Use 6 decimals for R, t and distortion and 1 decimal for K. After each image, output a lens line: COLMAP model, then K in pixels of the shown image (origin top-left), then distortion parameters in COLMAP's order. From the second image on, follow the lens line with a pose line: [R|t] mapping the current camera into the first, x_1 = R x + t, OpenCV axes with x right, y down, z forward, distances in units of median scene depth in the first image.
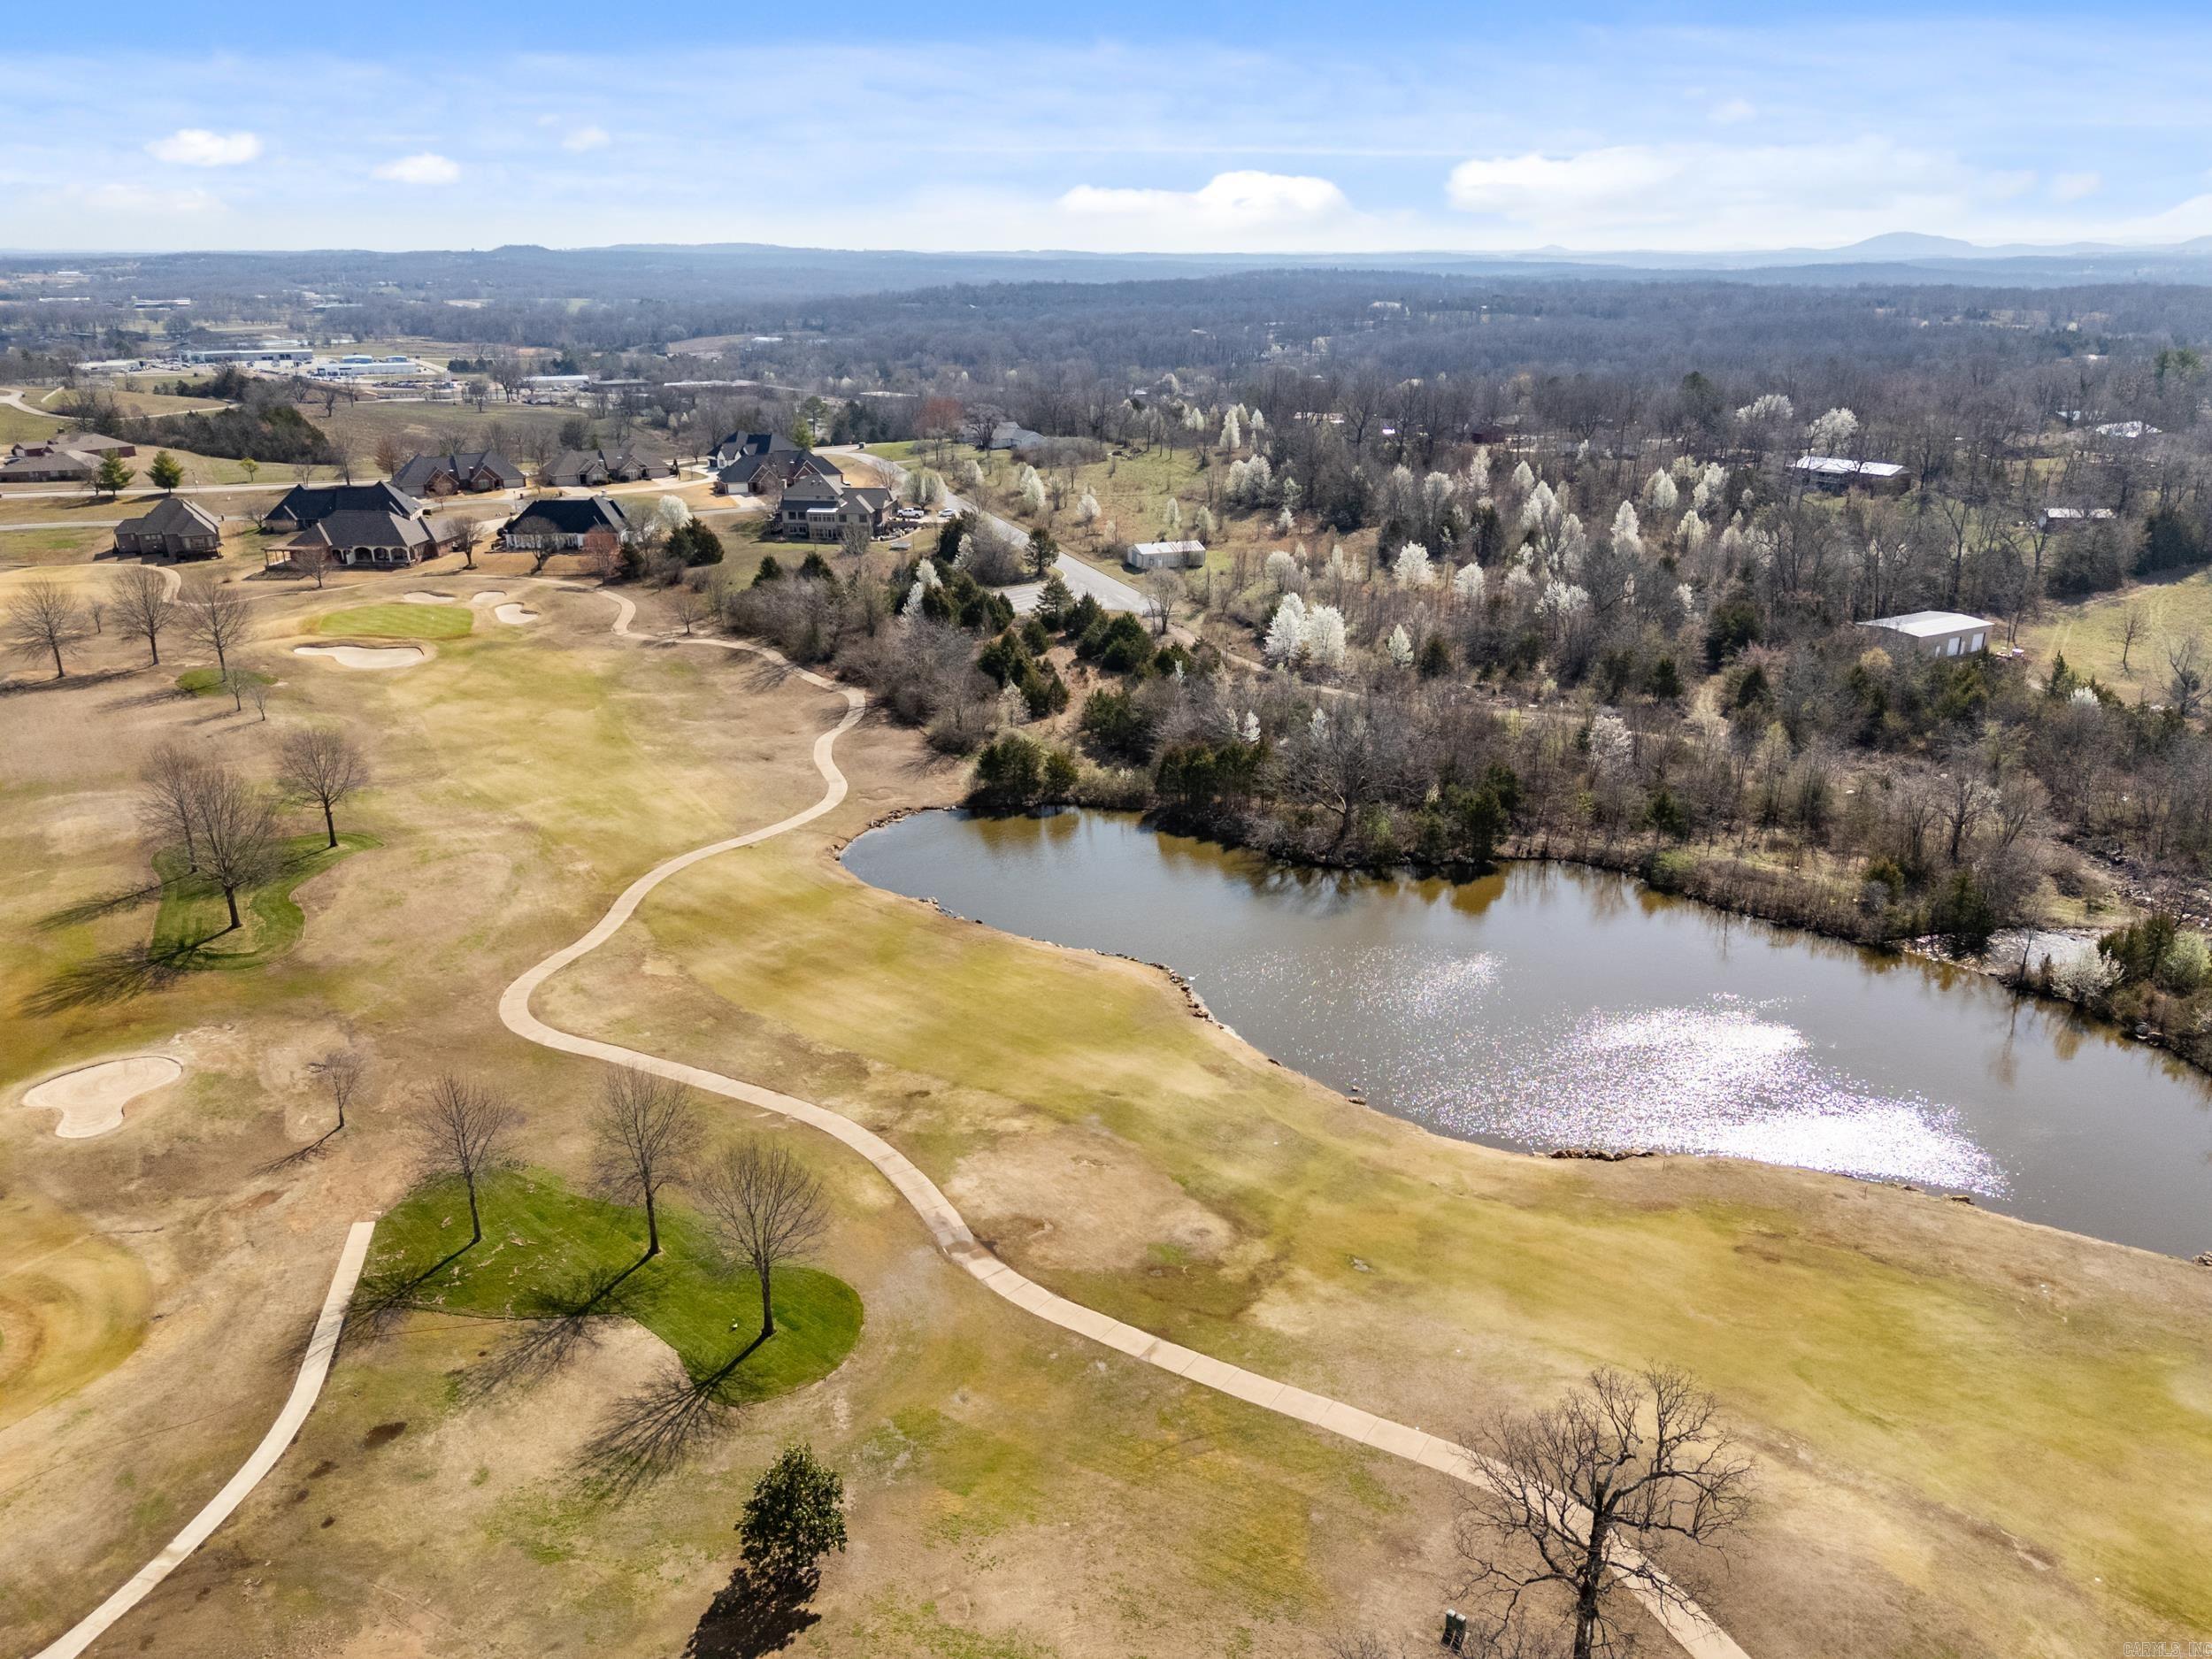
lens RADIAL K [[1627.0, 0, 1113.3], [0, 1627.0, 830.6], [0, 0, 1]] dist [0.070122, -0.061228]
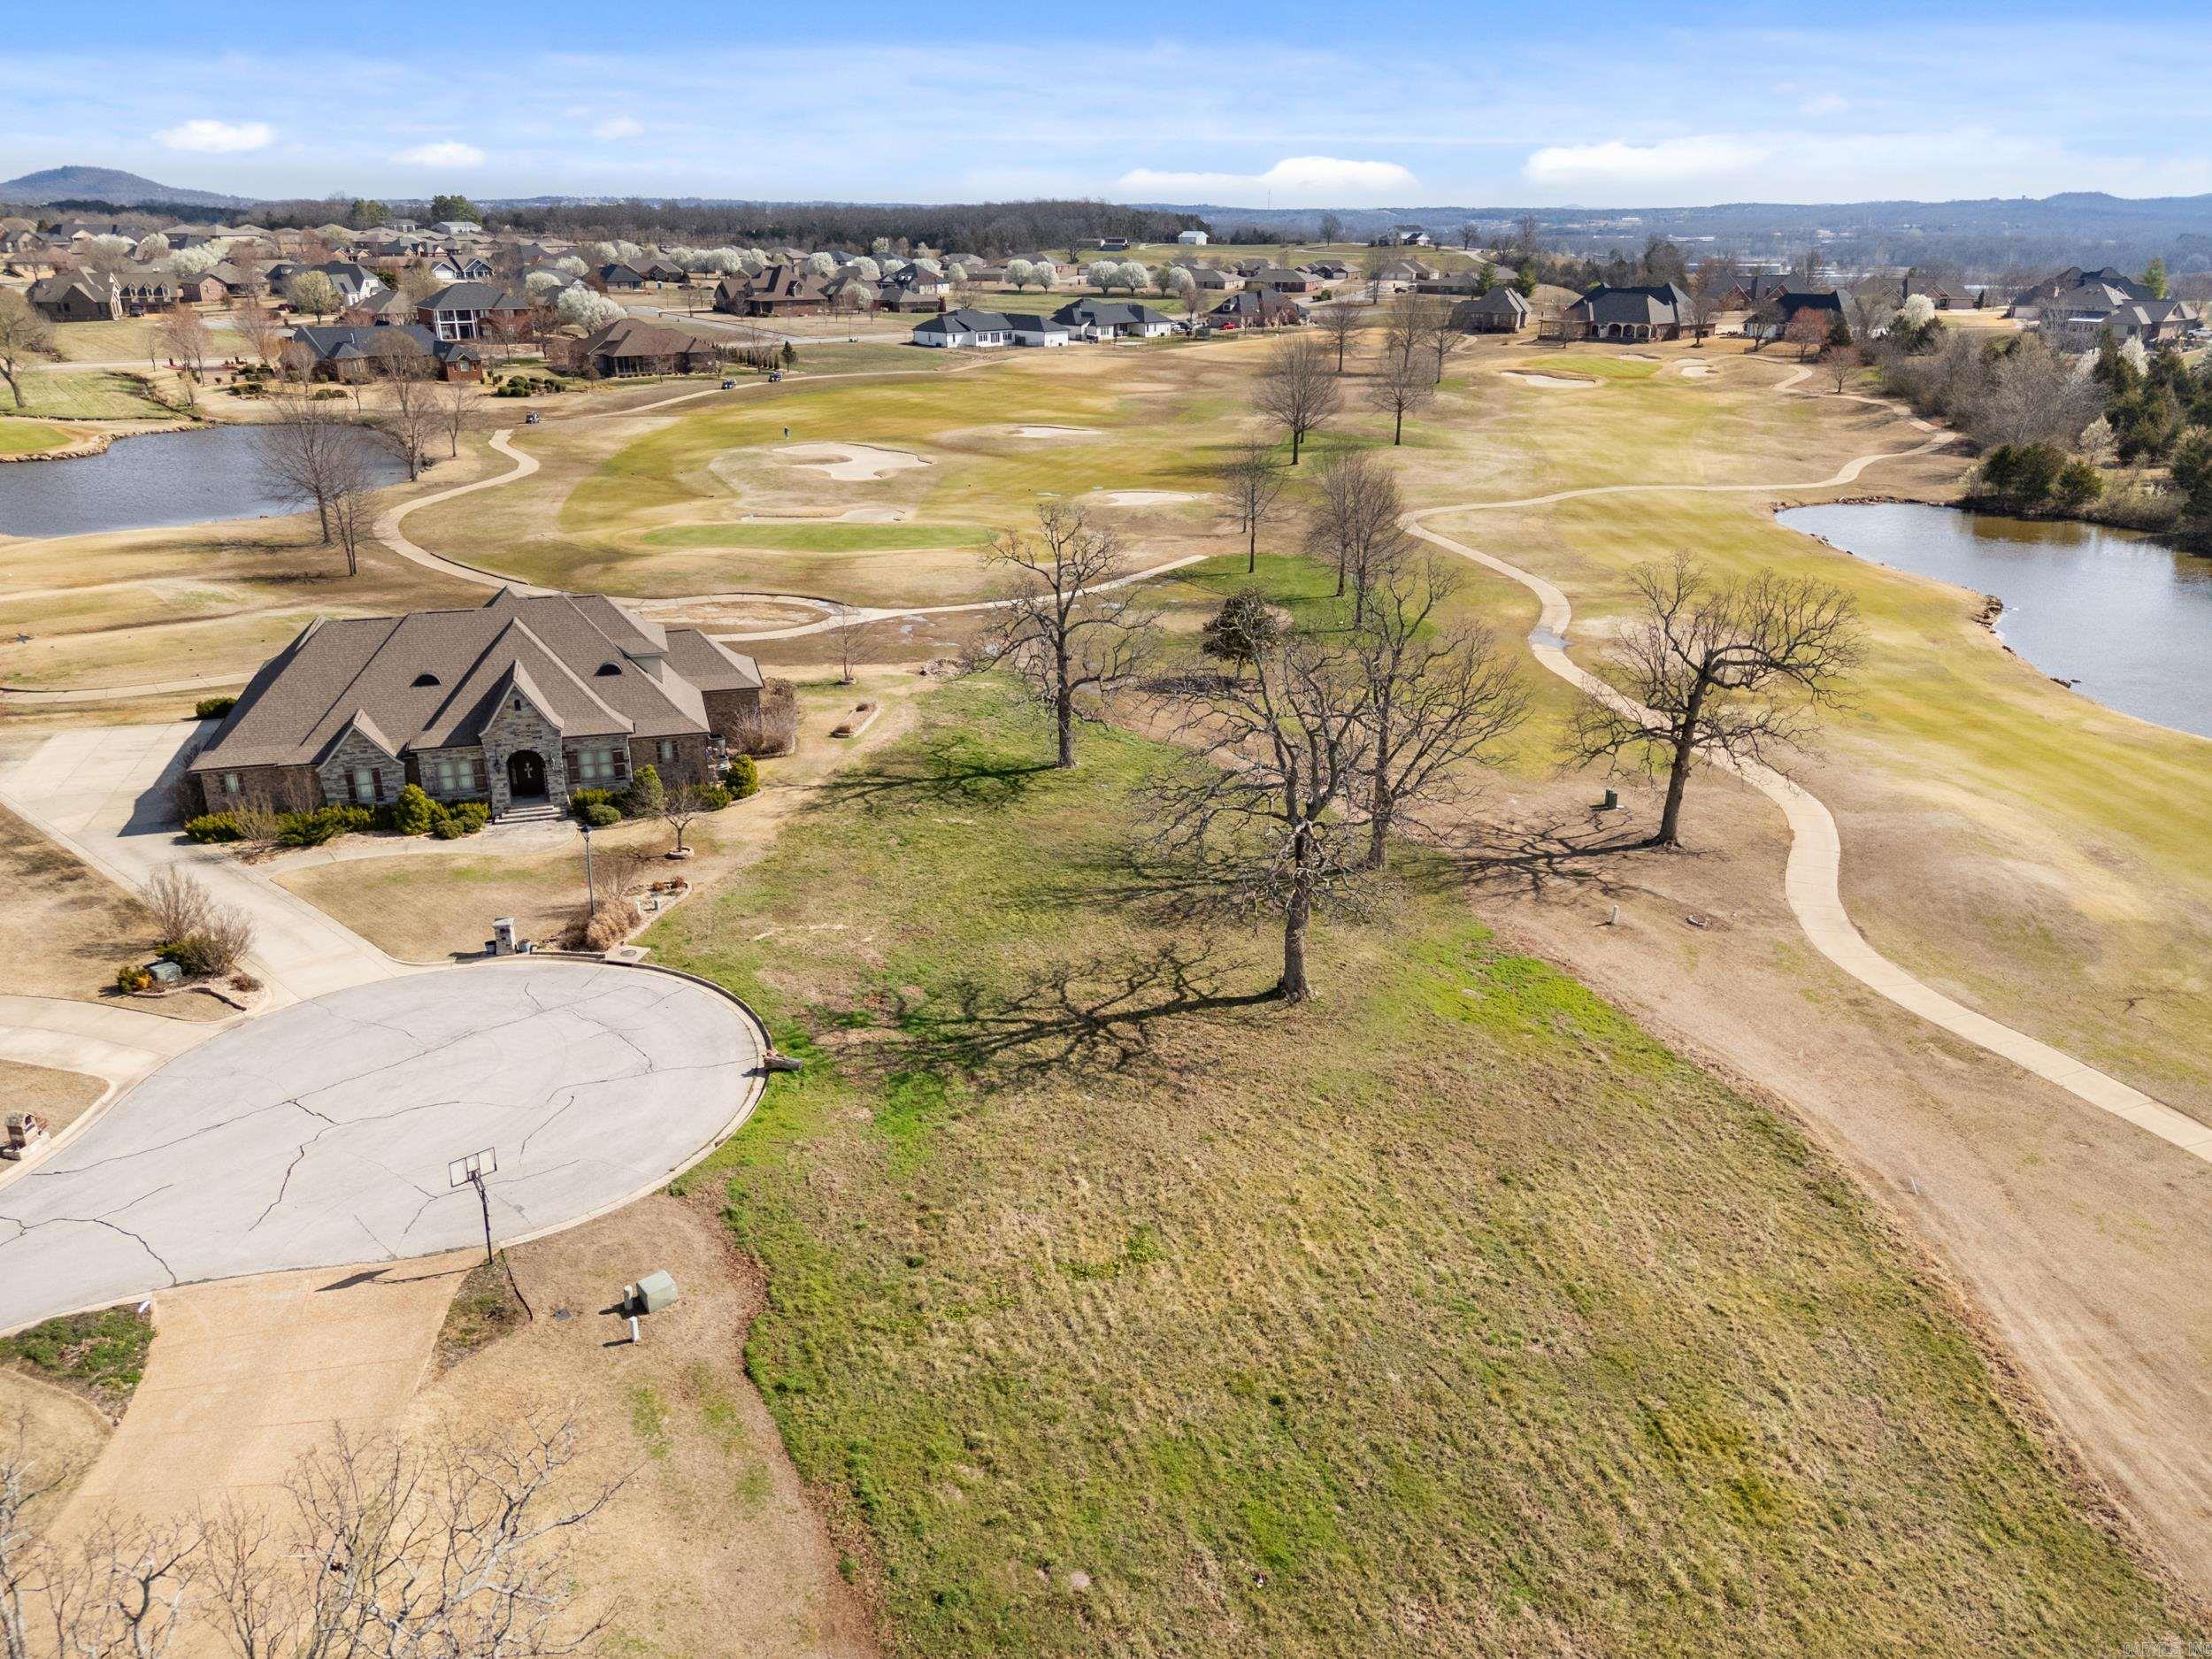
lens RADIAL K [[1627.0, 0, 1113.4], [0, 1627.0, 812.2], [0, 0, 1]] dist [0.070122, -0.061228]
pose [[0.670978, 0.261246, -0.693930, 0.504447], [-0.253214, 0.960345, 0.116705, 0.289016], [0.696901, 0.097406, 0.710522, -0.039506]]
